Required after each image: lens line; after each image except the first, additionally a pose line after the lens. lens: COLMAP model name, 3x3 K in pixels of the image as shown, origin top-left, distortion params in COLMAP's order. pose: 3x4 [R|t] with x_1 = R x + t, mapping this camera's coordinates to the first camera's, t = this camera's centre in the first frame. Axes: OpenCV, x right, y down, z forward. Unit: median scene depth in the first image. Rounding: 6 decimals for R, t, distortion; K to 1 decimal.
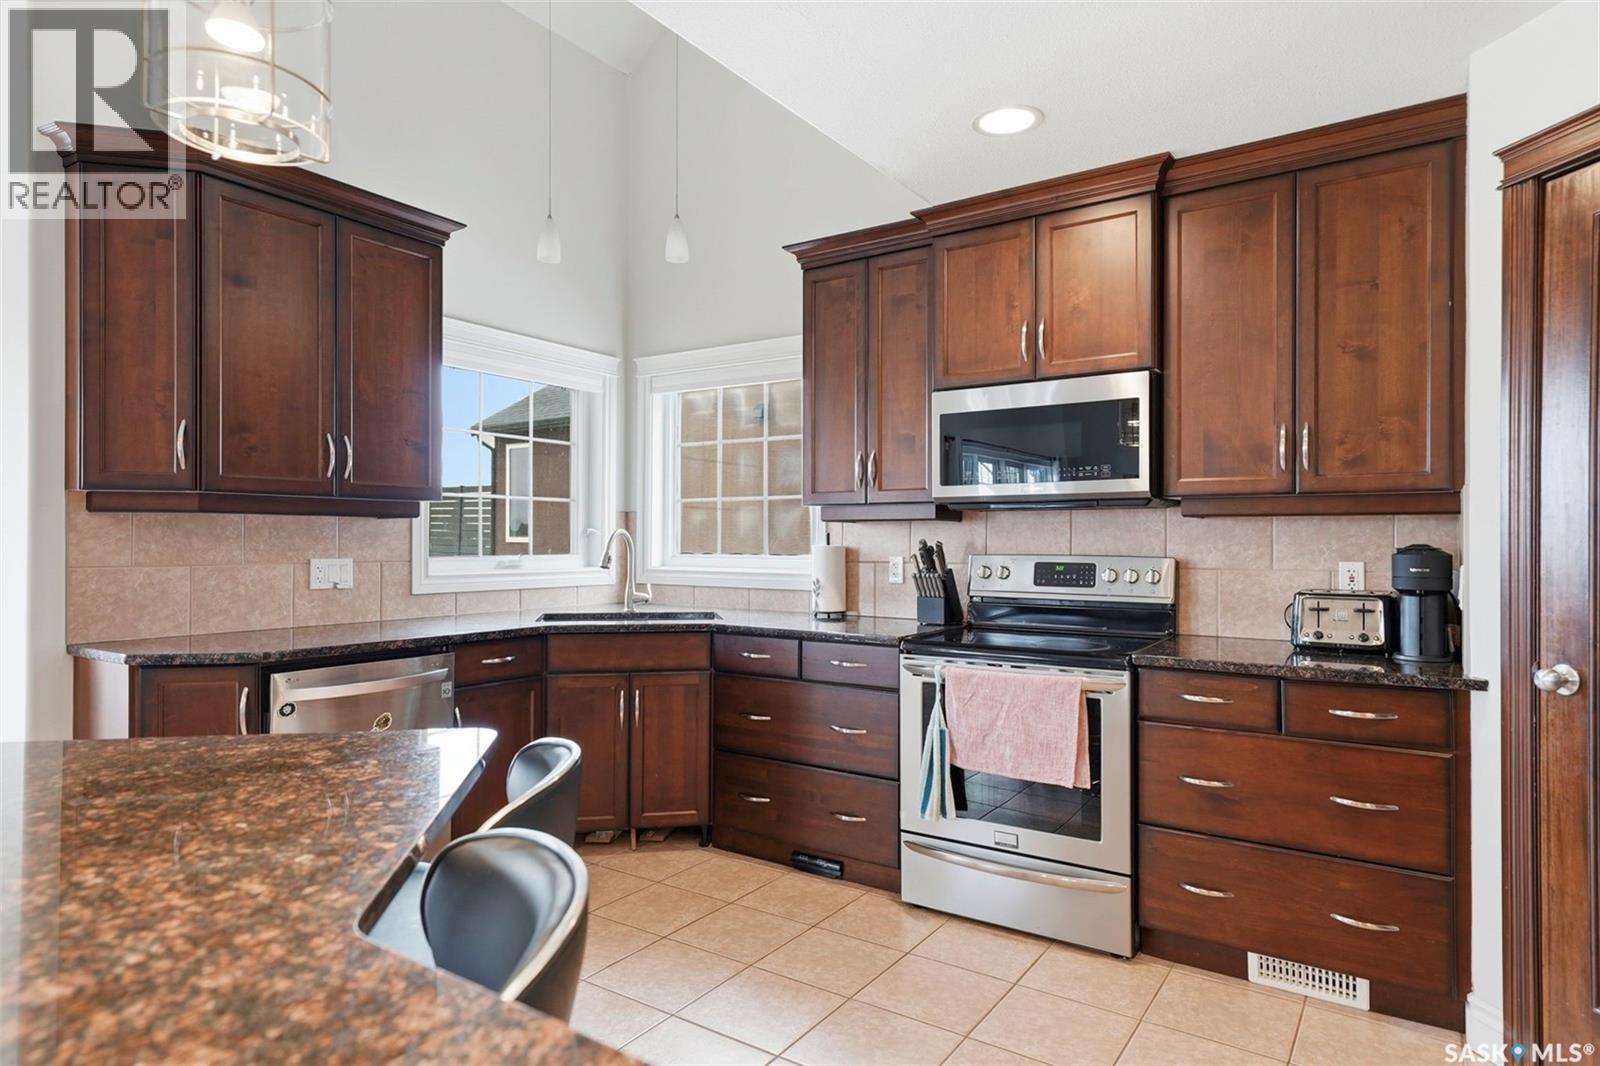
lens RADIAL K [[925.0, 0, 798.7], [0, 925.0, 534.8], [0, 0, 1]] dist [0.011943, 0.001141]
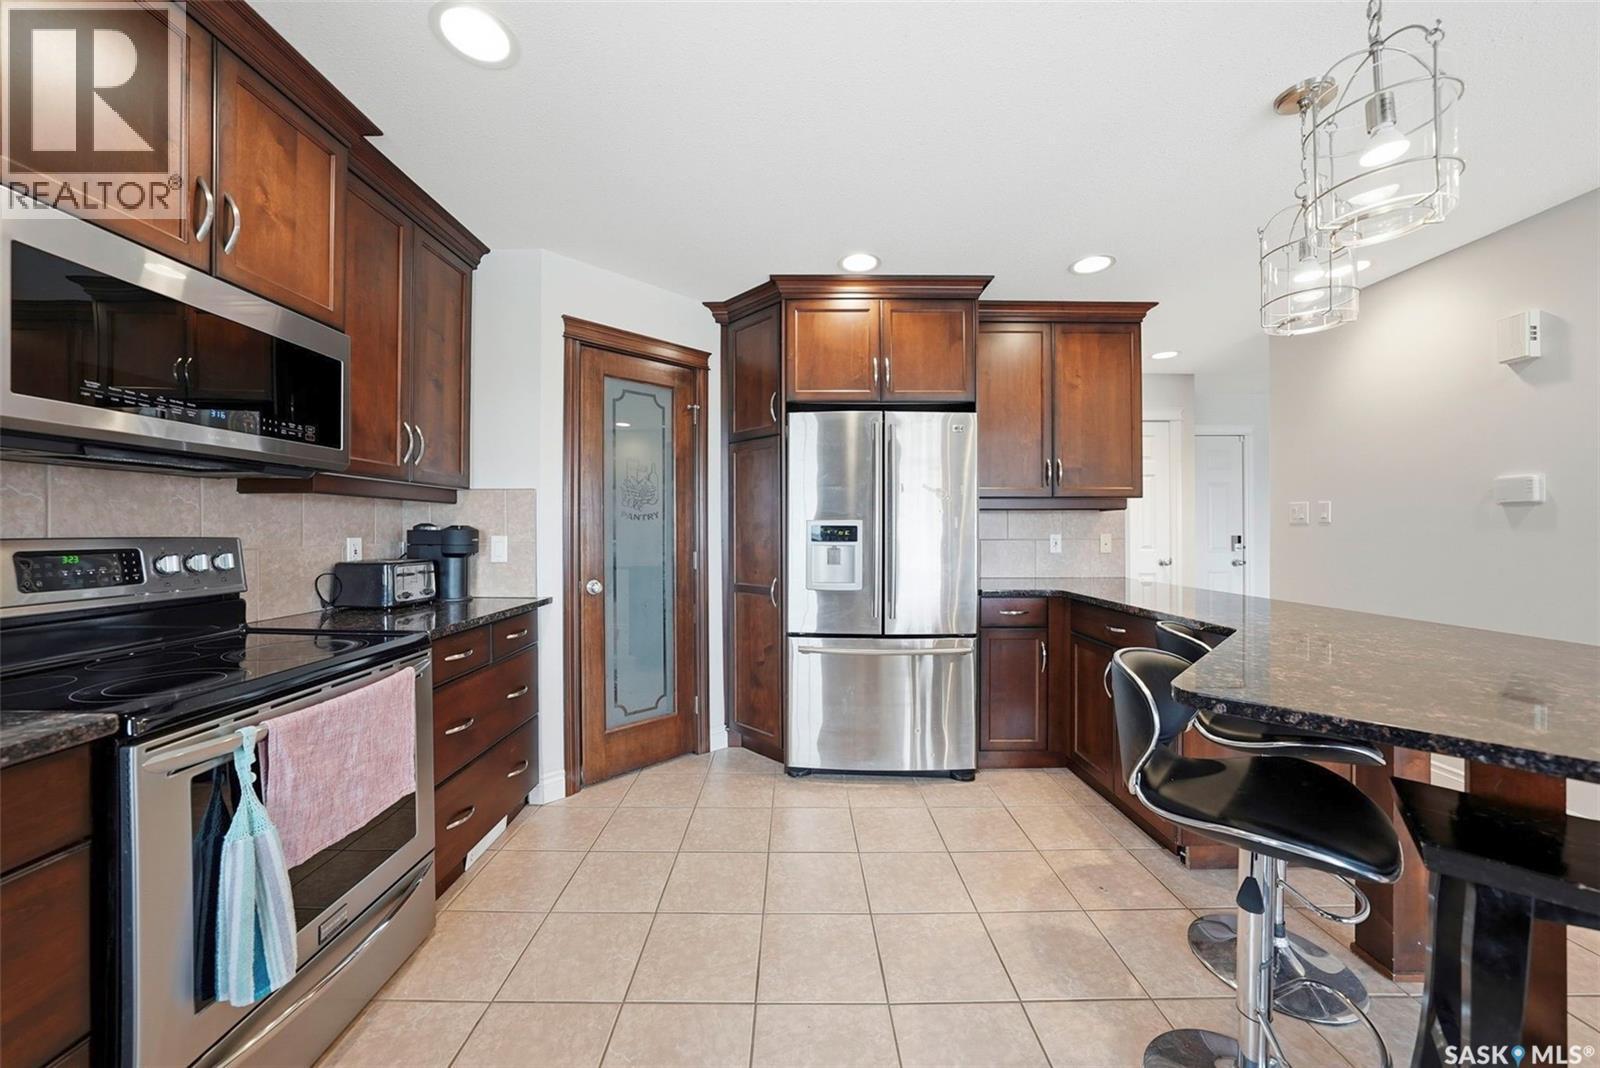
lens RADIAL K [[557.7, 0, 800.9], [0, 557.7, 530.1], [0, 0, 1]] dist [-0.014276, 0.000397]
pose [[-0.565642, -0.004384, 0.824639, -0.329378], [-0.005776, 0.999982, 0.001354, 0.014756], [-0.824631, -0.003997, -0.565658, 0.908967]]
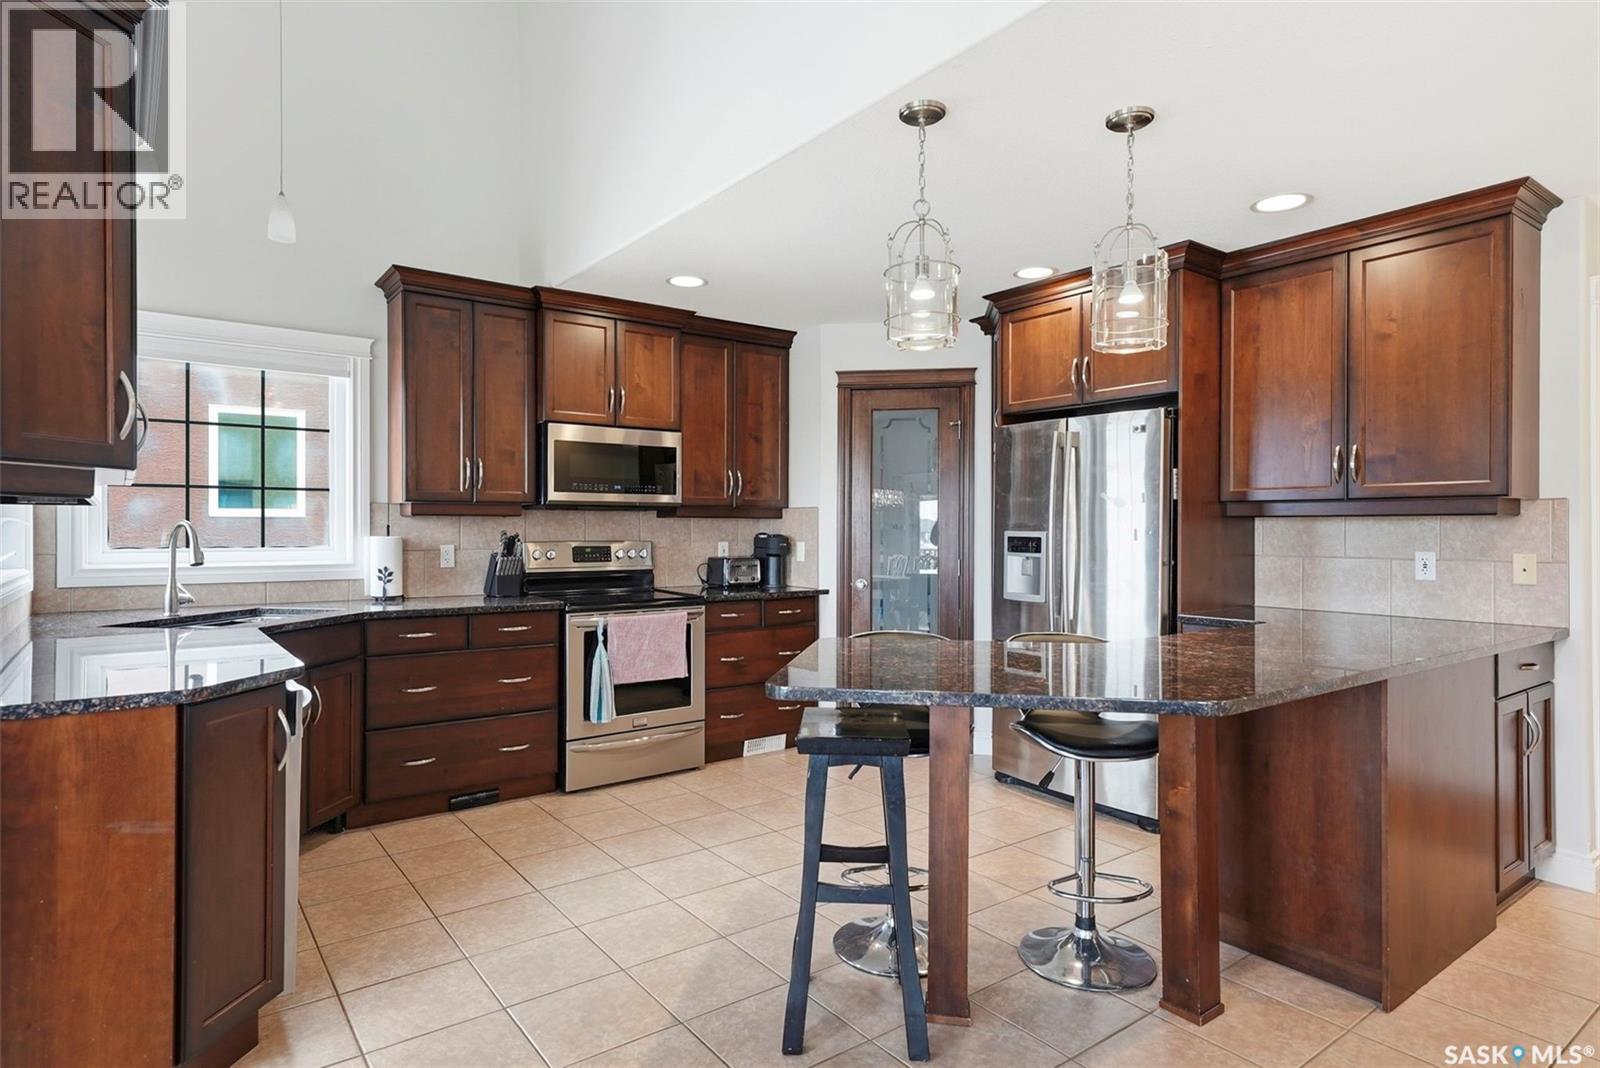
lens RADIAL K [[872.0, 0, 799.1], [0, 872.0, 529.6], [0, 0, 1]] dist [0.003630, 0.000527]
pose [[0.321839, -0.003267, 0.946789, -1.050990], [-0.007541, 0.999953, 0.006014, -0.008461], [-0.946764, -0.009075, 0.321800, 0.262219]]
